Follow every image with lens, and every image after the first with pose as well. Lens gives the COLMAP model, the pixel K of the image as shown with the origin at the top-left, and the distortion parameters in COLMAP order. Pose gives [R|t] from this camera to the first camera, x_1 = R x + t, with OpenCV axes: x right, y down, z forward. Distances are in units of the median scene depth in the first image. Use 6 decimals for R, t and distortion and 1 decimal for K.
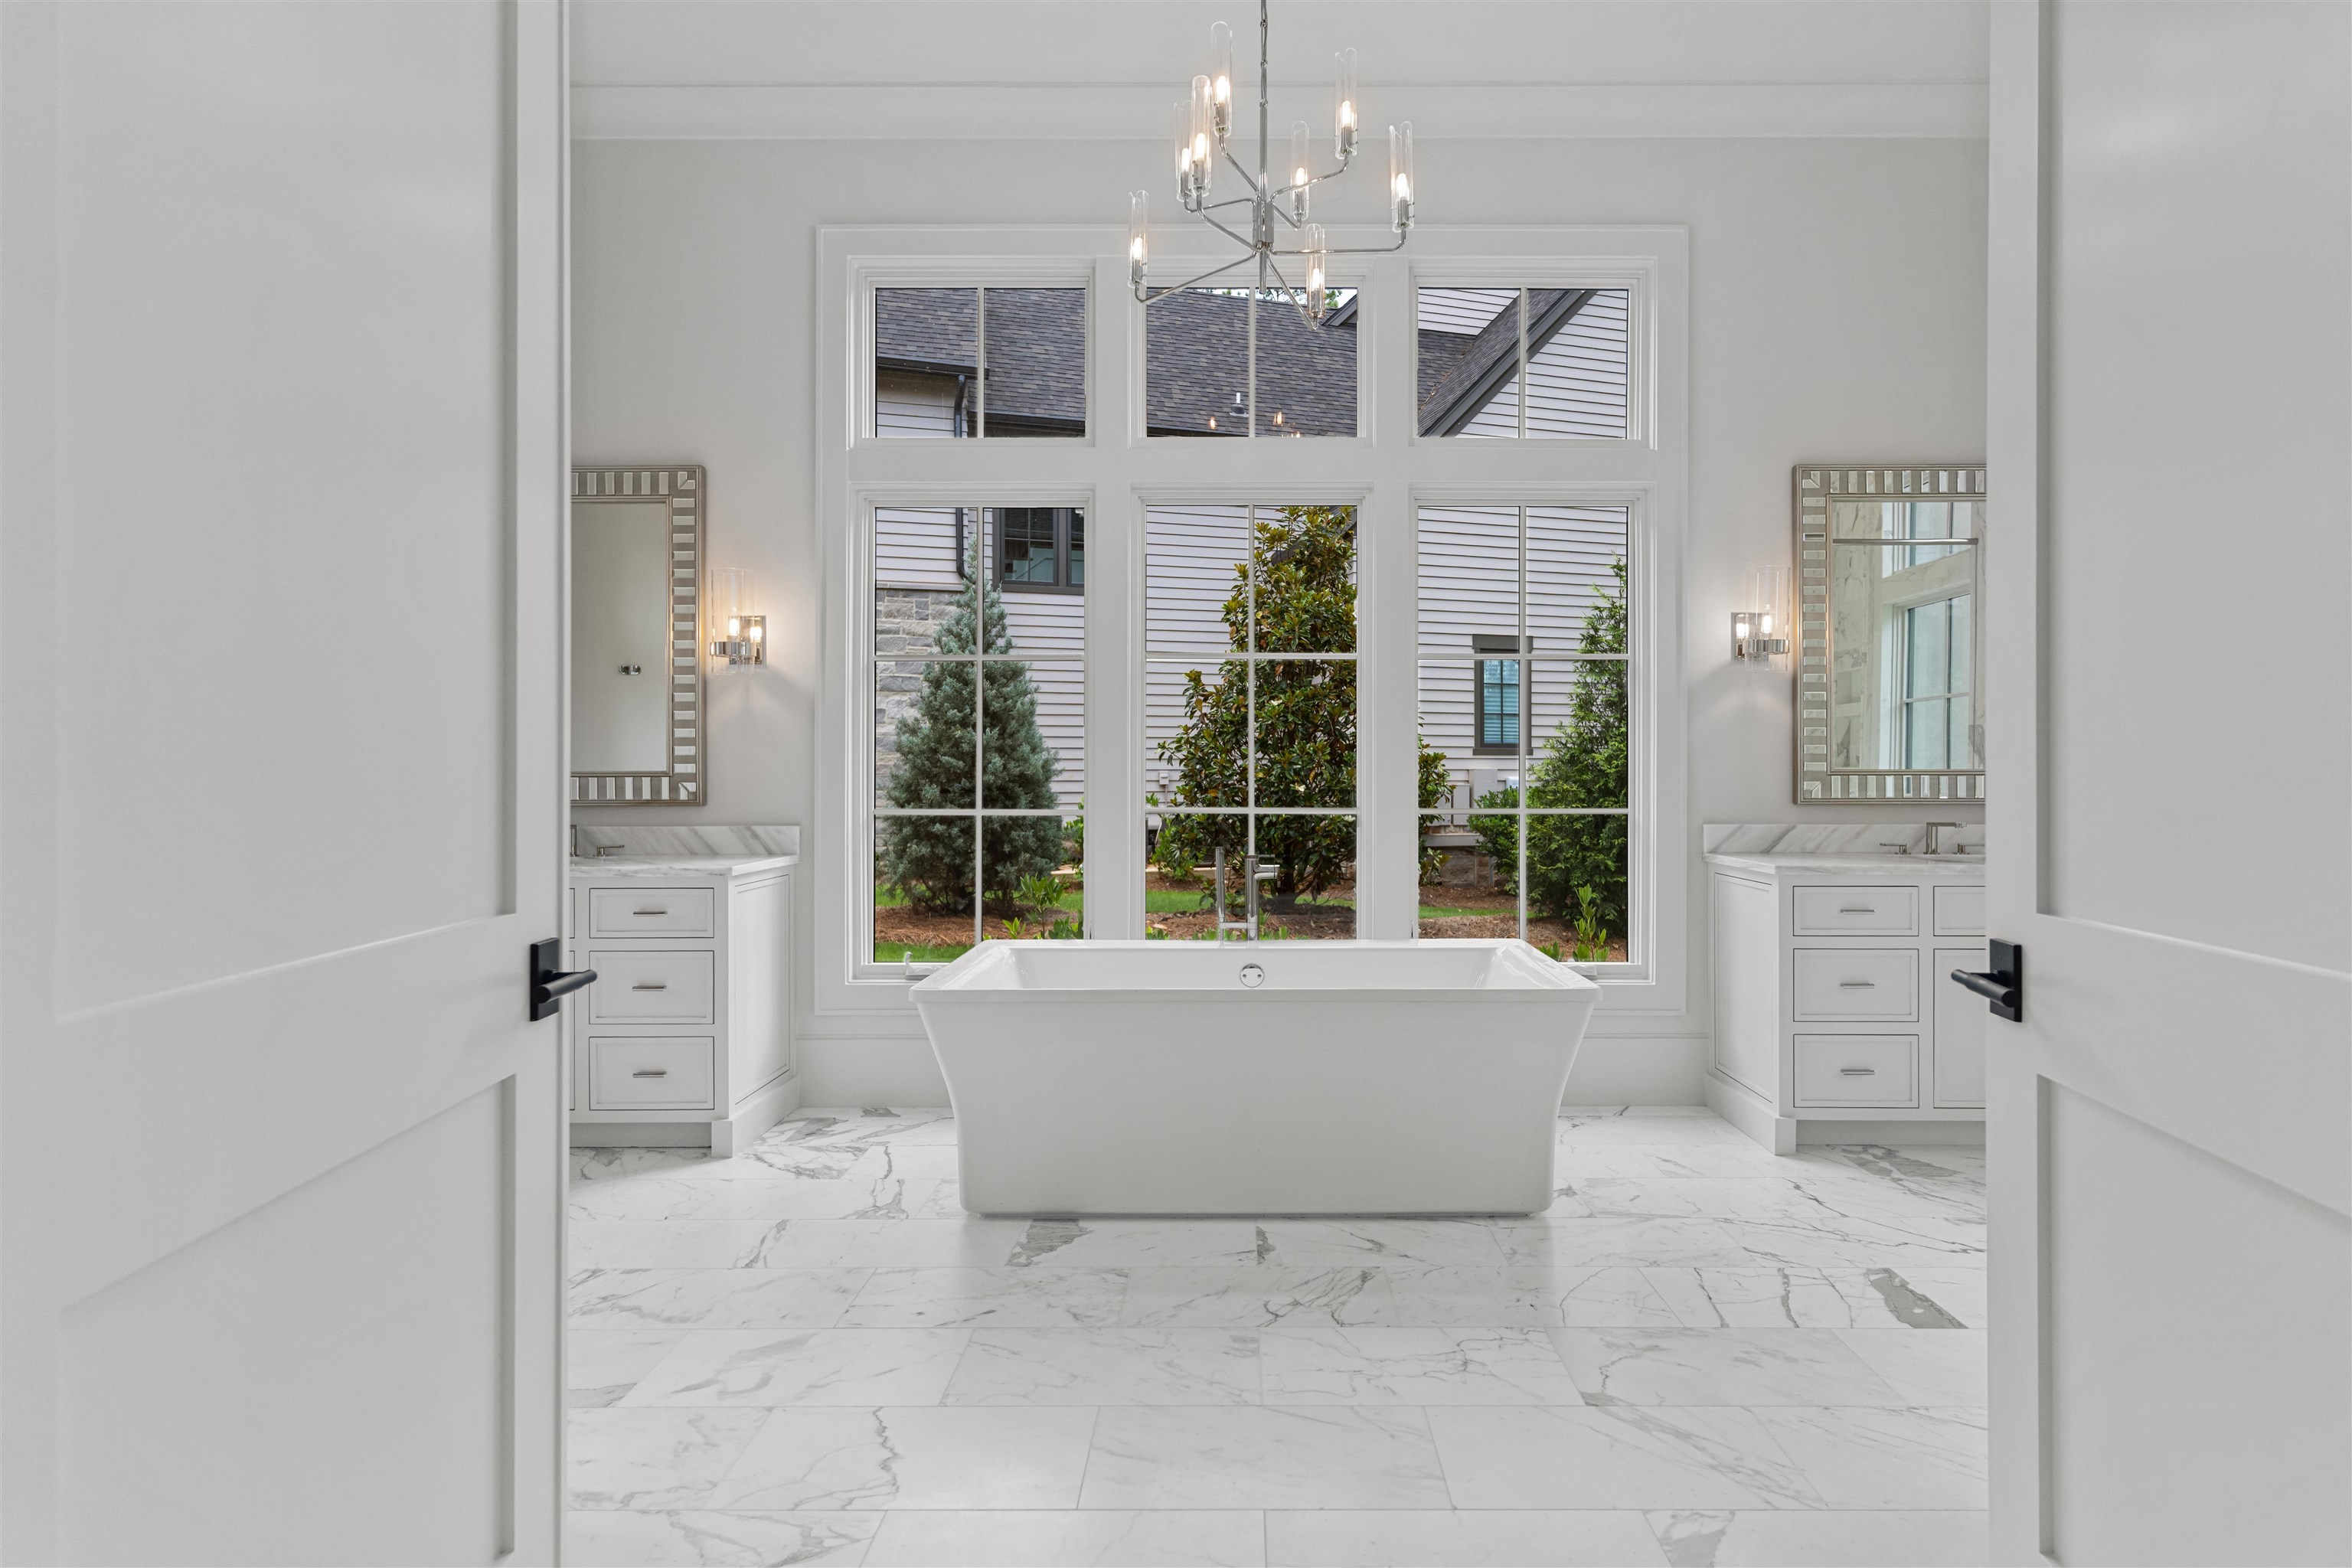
lens RADIAL K [[1129.5, 0, 1226.9], [0, 1129.5, 771.2], [0, 0, 1]] dist [0.003639, 0.000780]
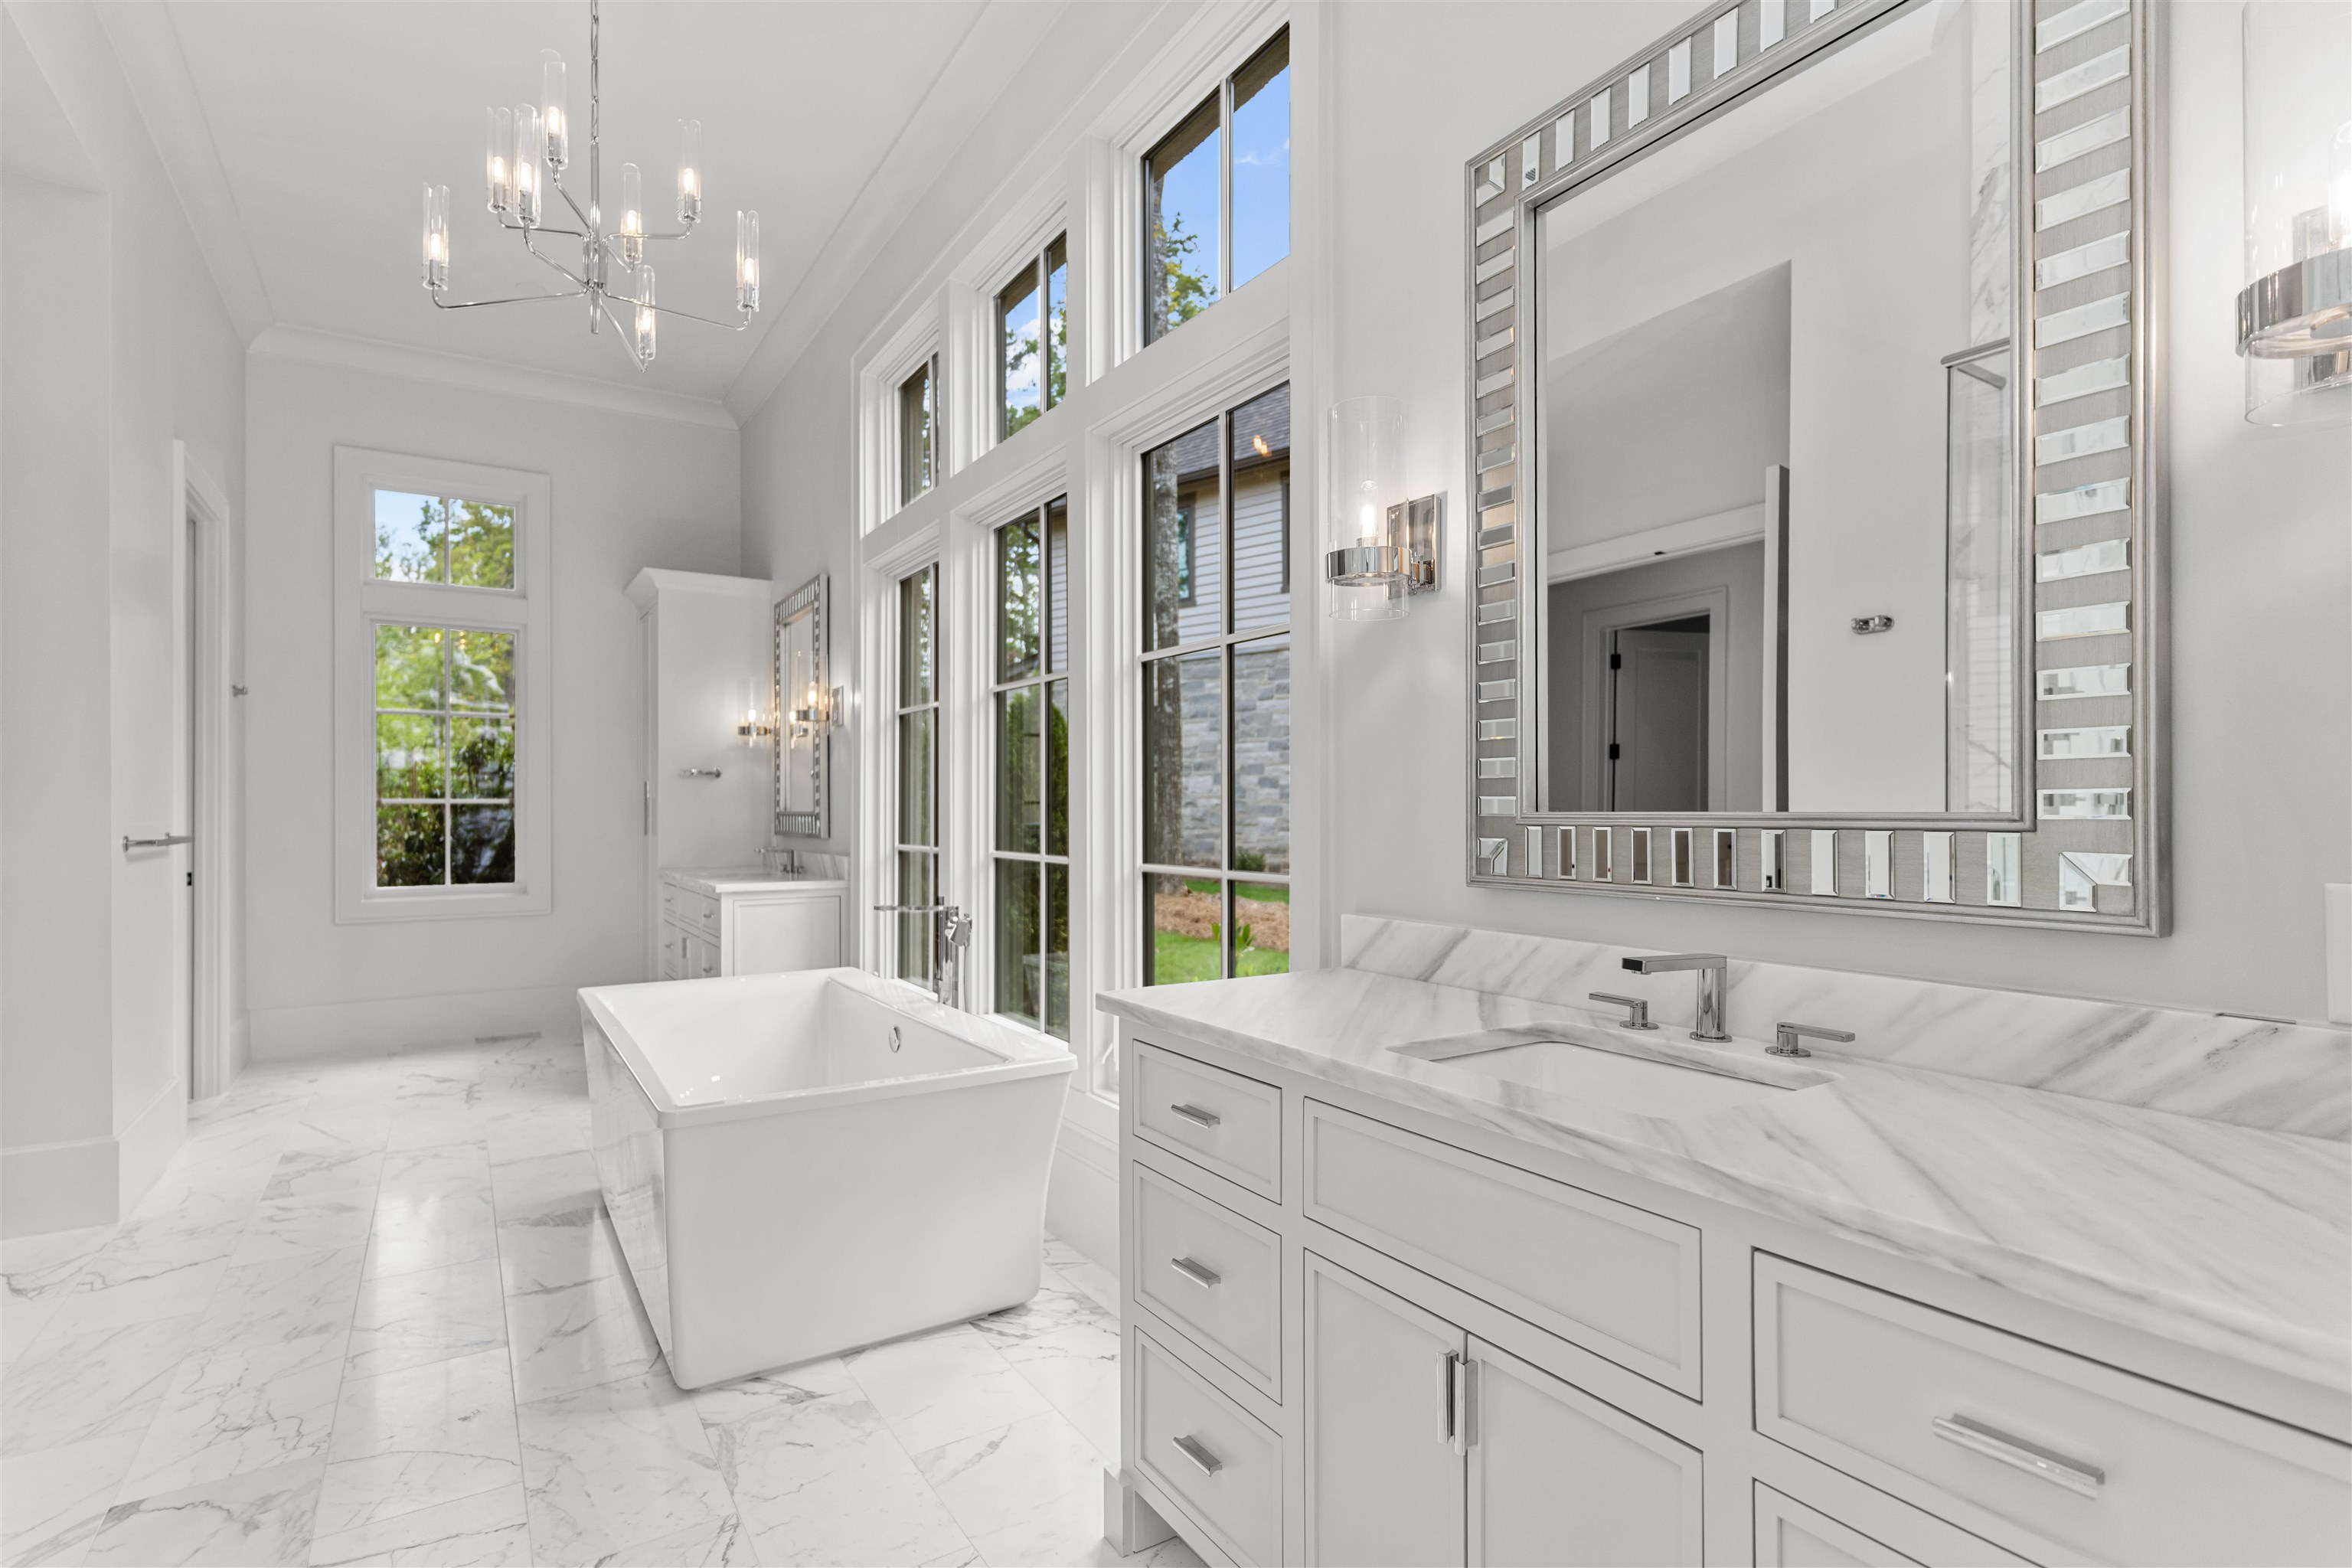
lens RADIAL K [[1129.5, 0, 1176.8], [0, 1129.5, 797.9], [0, 0, 1]] dist [0.003639, 0.000780]
pose [[0.552426, -0.003230, -0.833556, 0.974285], [0.003524, 0.999993, -0.001539, -0.008414], [0.833555, -0.002087, 0.552433, 0.752918]]
